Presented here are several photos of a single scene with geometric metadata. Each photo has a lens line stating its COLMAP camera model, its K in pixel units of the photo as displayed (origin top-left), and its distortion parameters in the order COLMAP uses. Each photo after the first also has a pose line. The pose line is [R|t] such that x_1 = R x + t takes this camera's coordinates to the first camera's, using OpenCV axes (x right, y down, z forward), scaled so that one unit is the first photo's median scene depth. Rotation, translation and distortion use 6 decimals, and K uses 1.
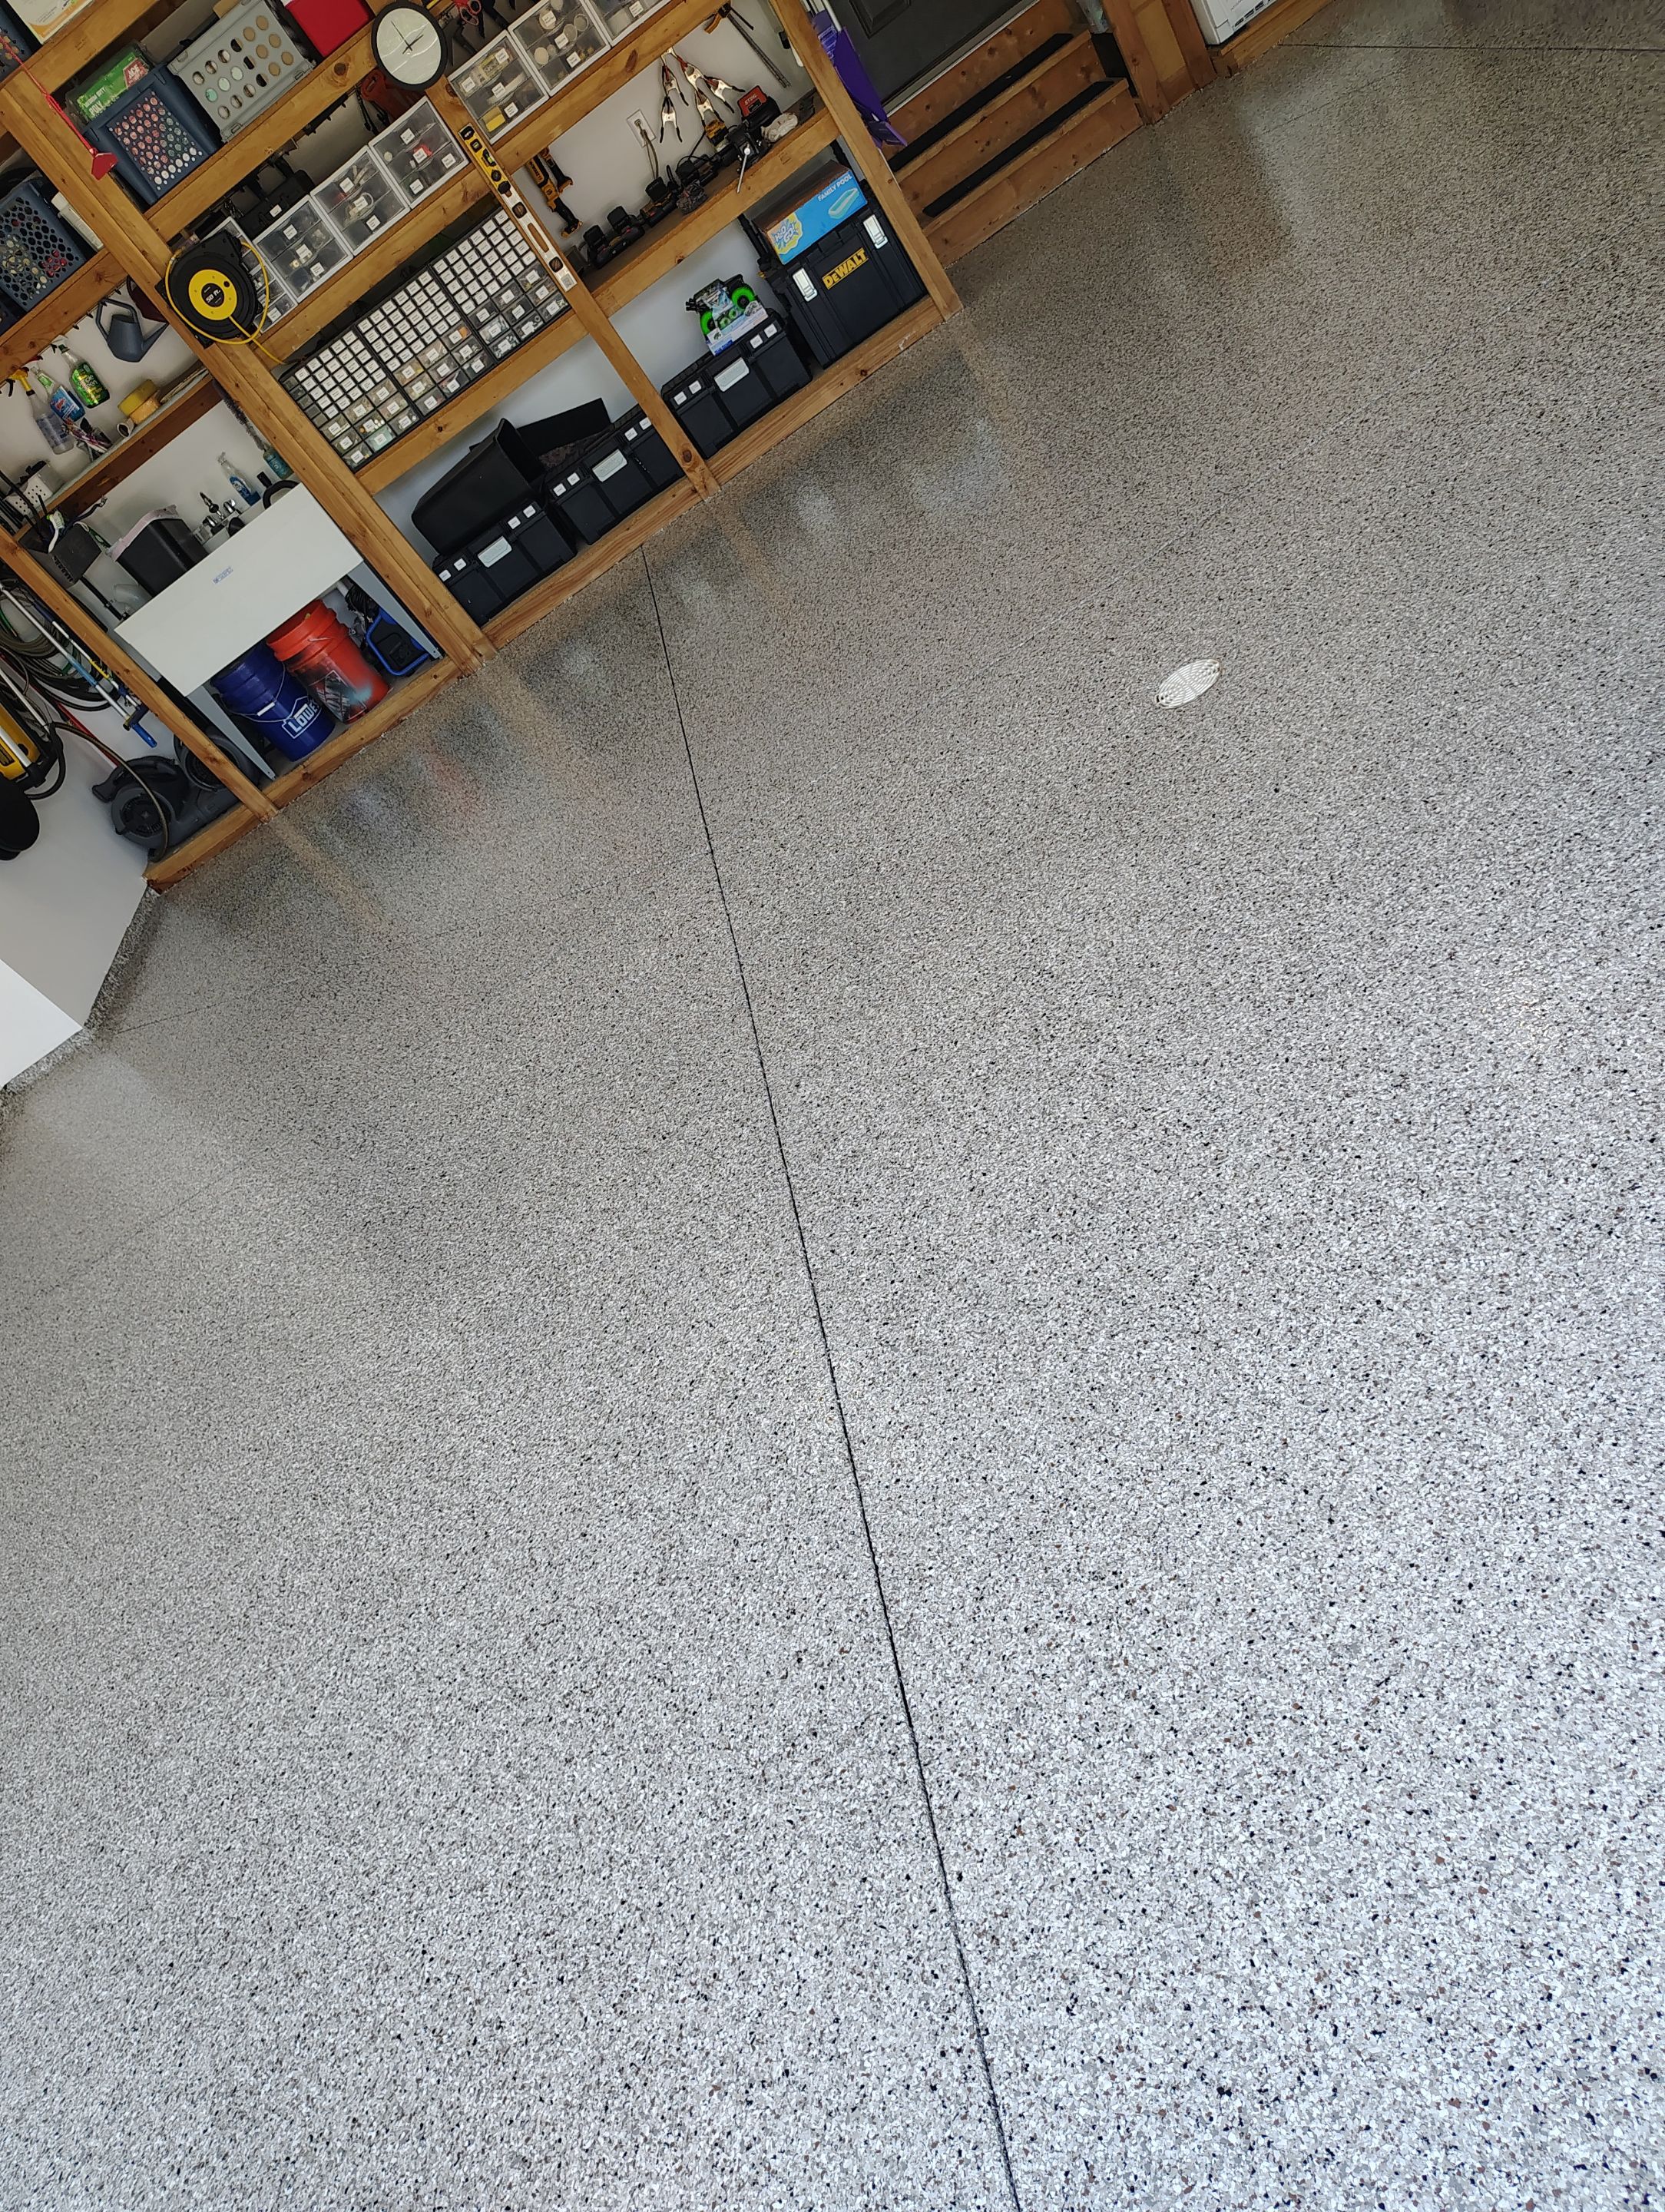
lens RADIAL K [[1532.2, 0, 845.0], [0, 1532.2, 1123.3], [0, 0, 1]] dist [0.019194, -0.021815]
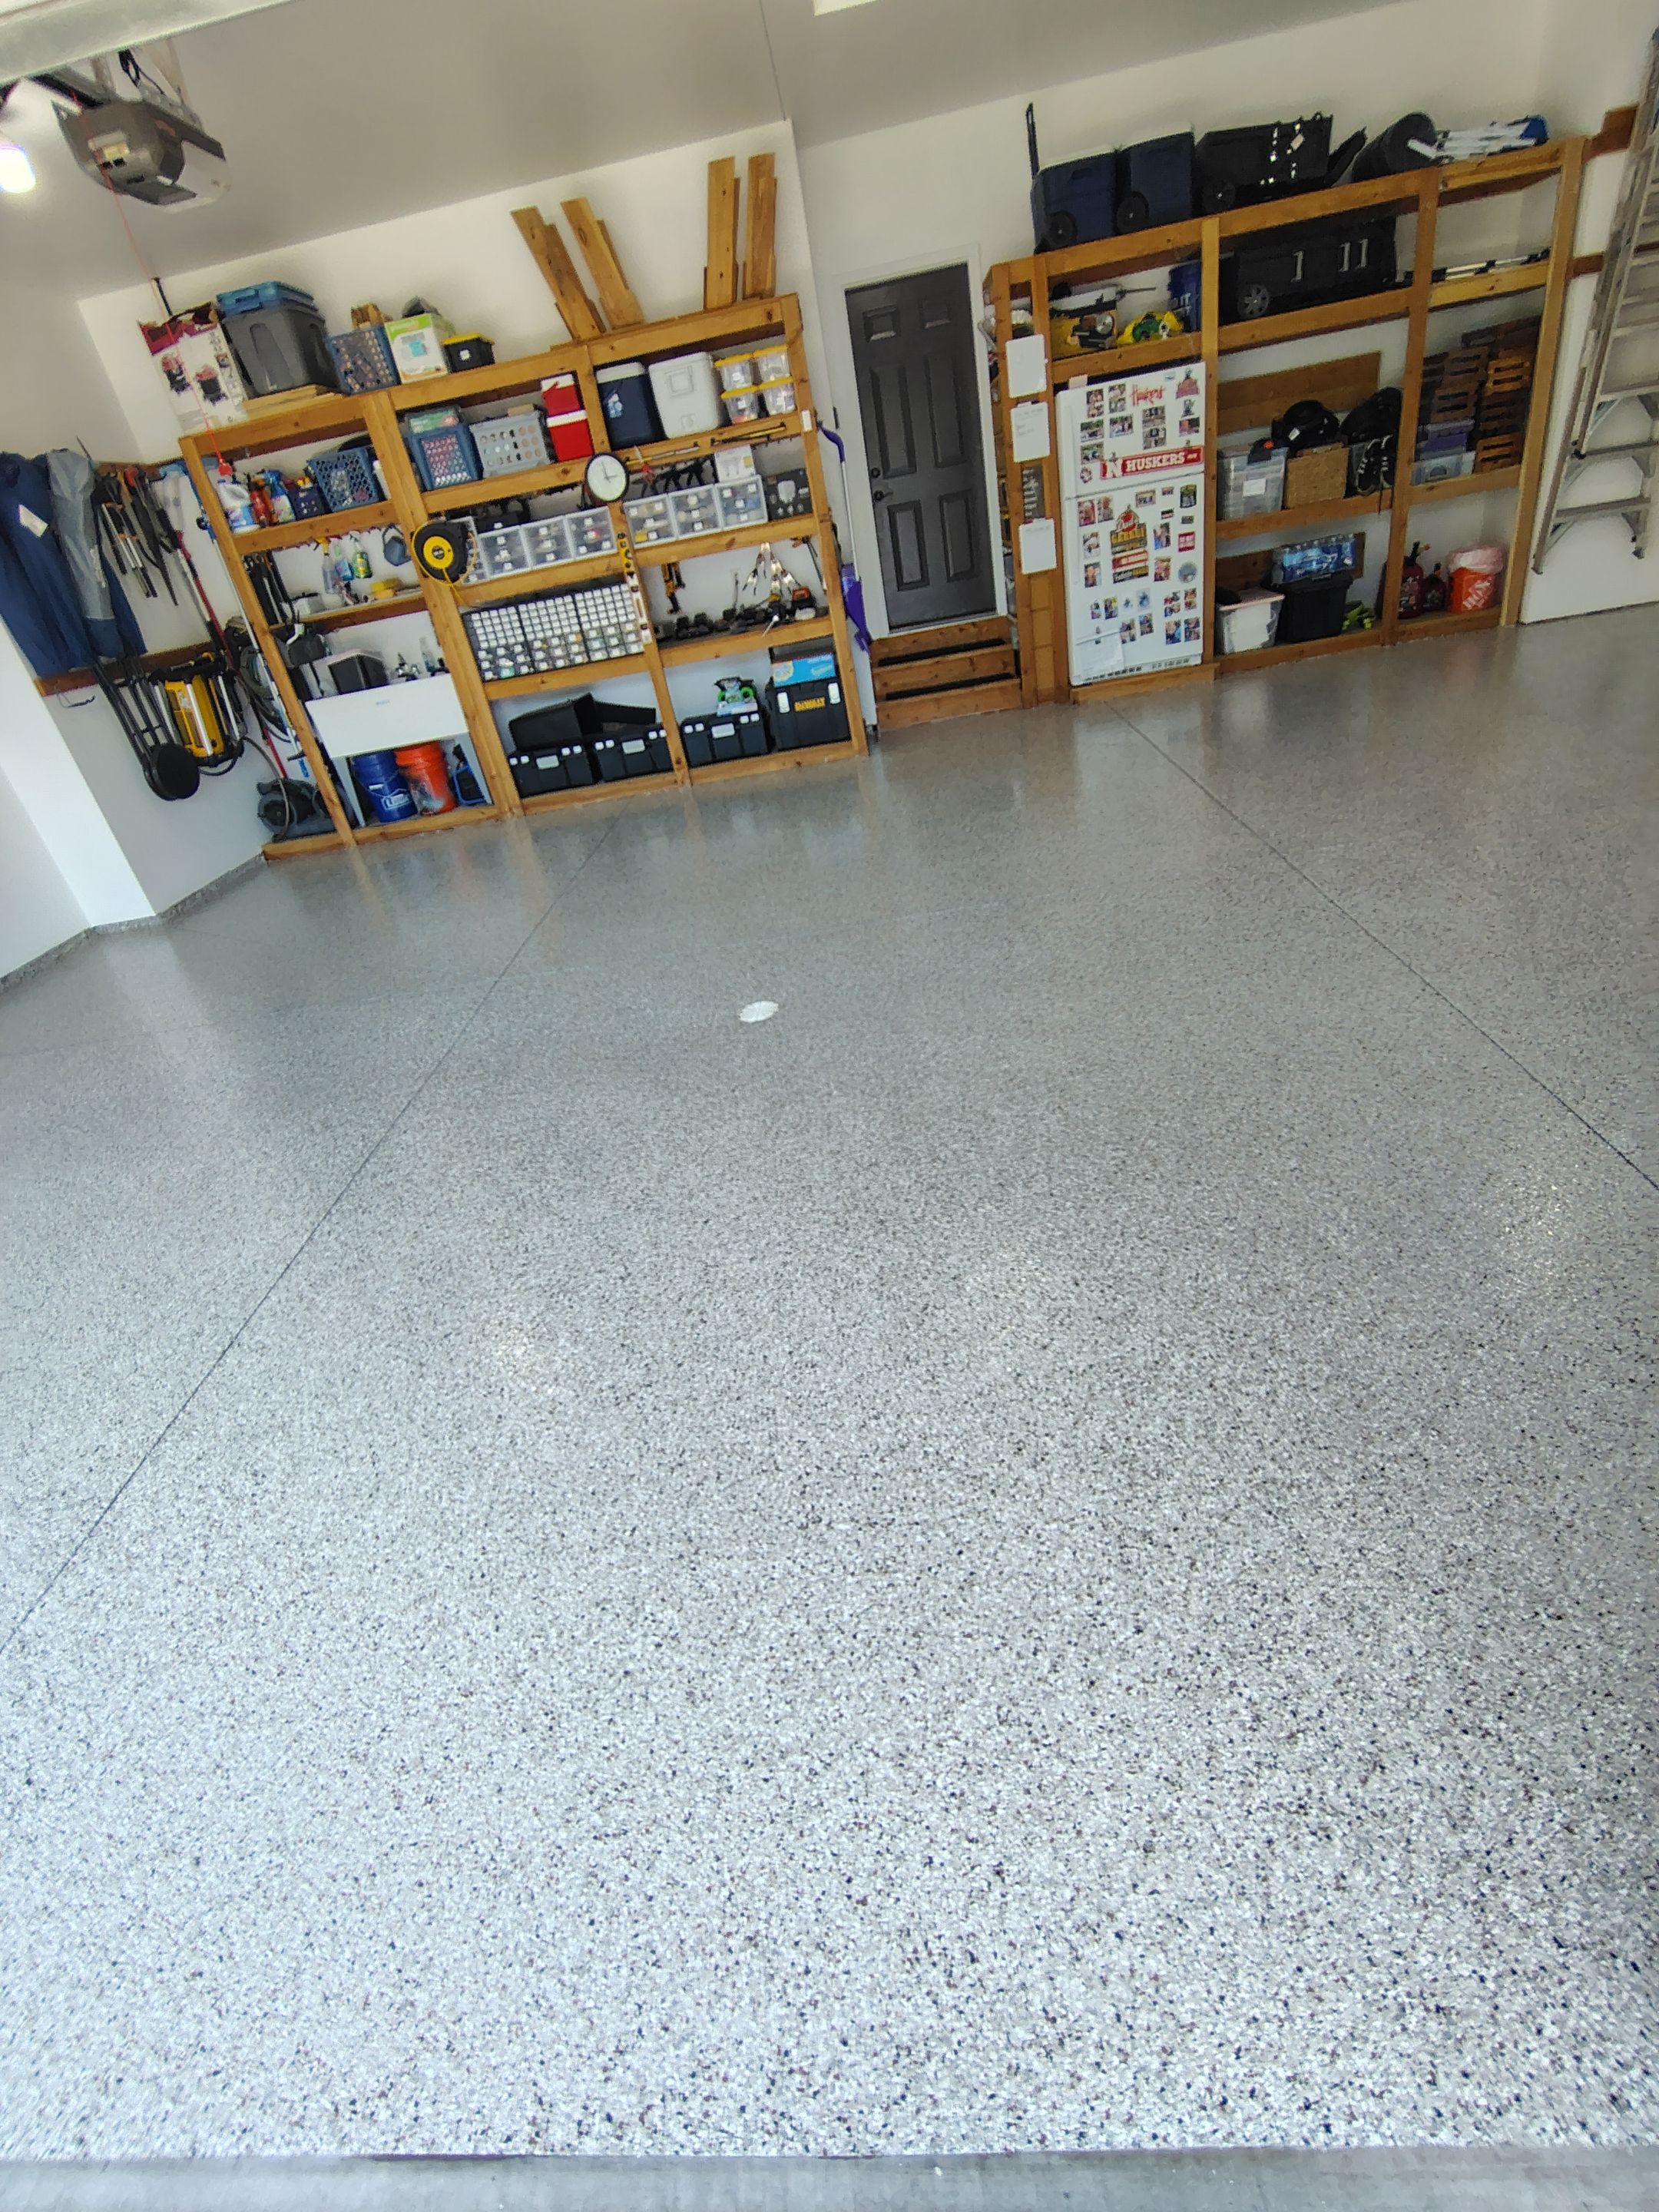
lens RADIAL K [[1025.2, 0, 821.9], [0, 1025.2, 1101.1], [0, 0, 1]] dist [-0.008703, 0.000542]
pose [[0.906414, 0.421935, 0.019615, 0.173098], [-0.417540, 0.902057, -0.109335, -0.062955], [-0.063826, 0.090913, 0.993811, -0.046289]]
